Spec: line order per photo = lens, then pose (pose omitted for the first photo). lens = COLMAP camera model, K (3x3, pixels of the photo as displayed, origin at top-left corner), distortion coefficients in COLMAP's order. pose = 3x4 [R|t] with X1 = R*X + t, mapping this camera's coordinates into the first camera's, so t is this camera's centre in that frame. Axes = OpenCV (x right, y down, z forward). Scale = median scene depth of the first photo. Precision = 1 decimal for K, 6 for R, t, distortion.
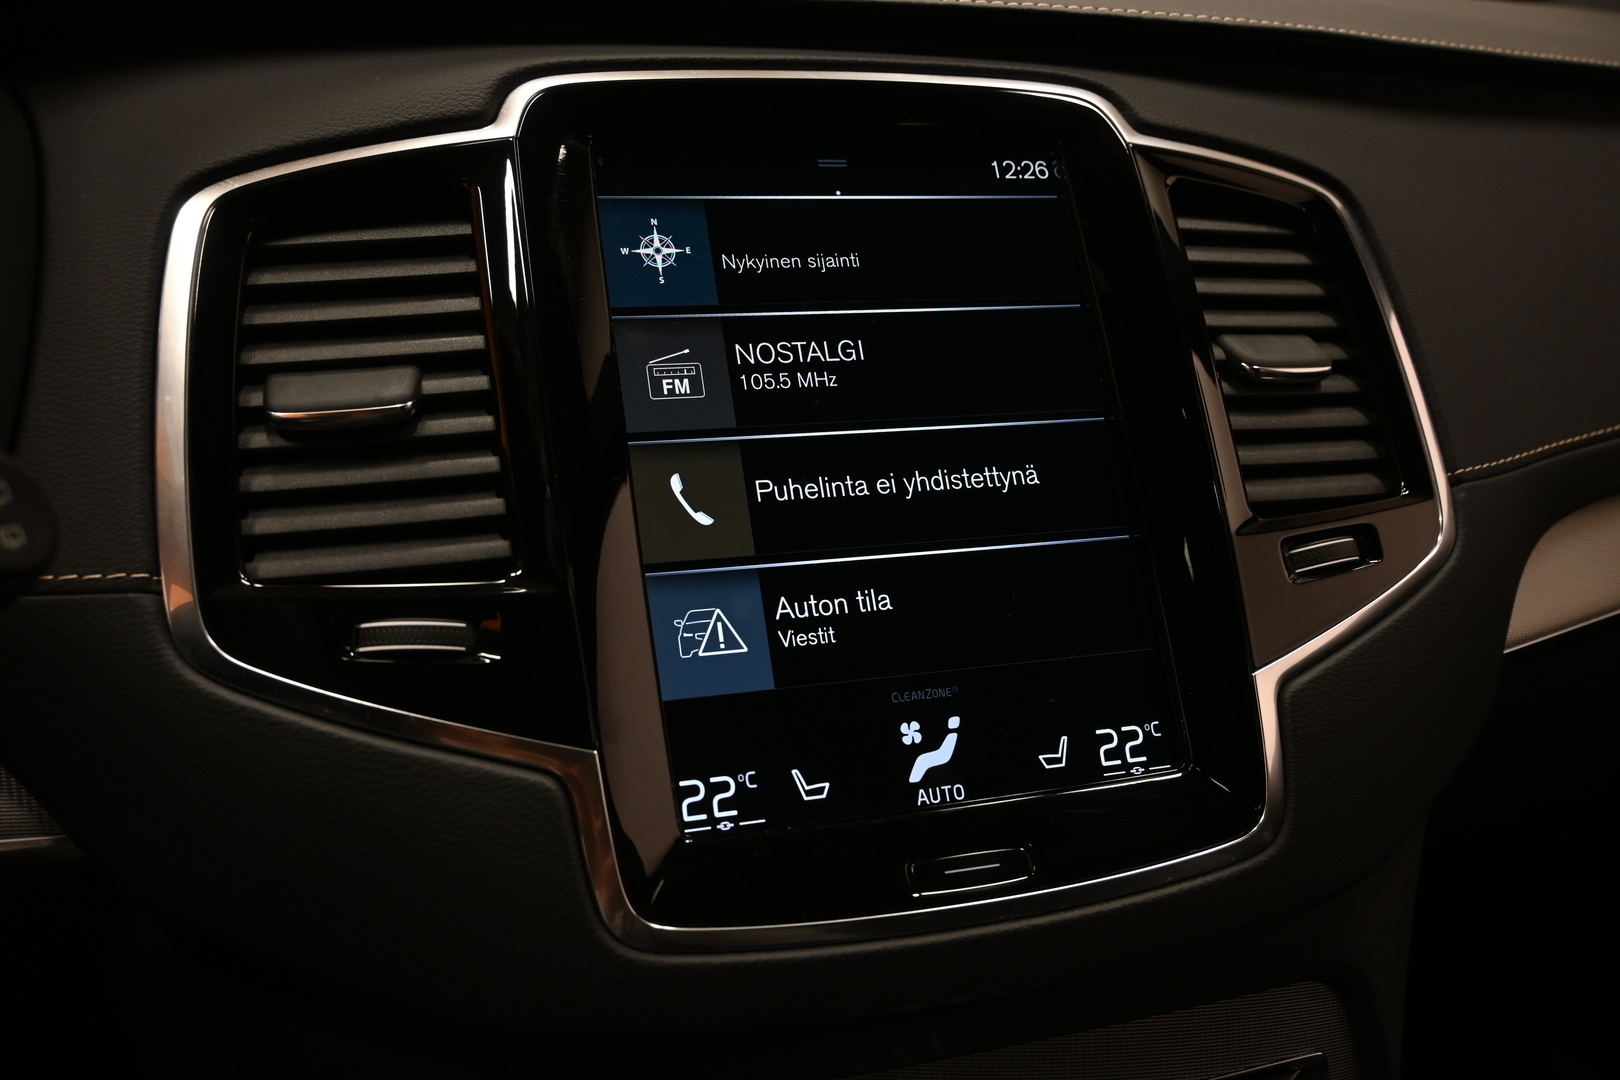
lens RADIAL K [[1493.6, 0, 810.0], [0, 1493.6, 540.0], [0, 0, 1]] dist [0.003142, 0.007445]
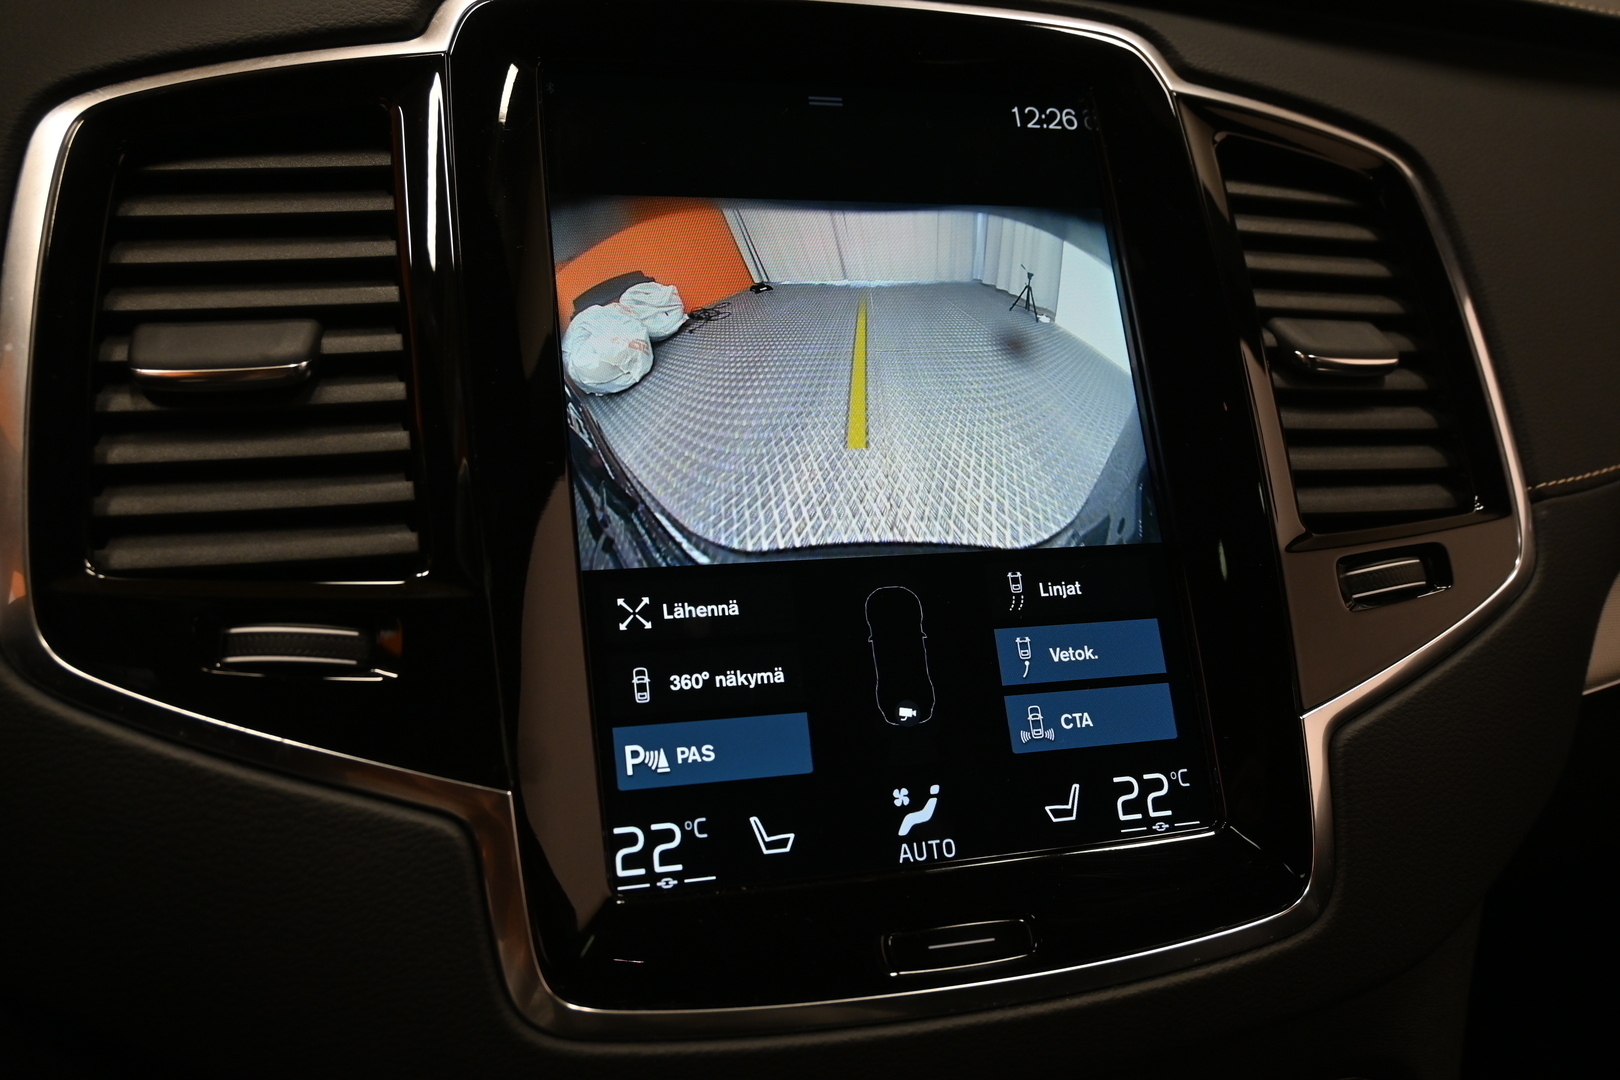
lens RADIAL K [[1493.6, 0, 810.0], [0, 1493.6, 540.0], [0, 0, 1]] dist [0.003142, 0.007445]
pose [[0.999478, 0.032240, -0.002000, 0.017281], [-0.032226, 0.999457, 0.006796, -0.007651], [0.002218, -0.006728, 0.999975, 0.157367]]
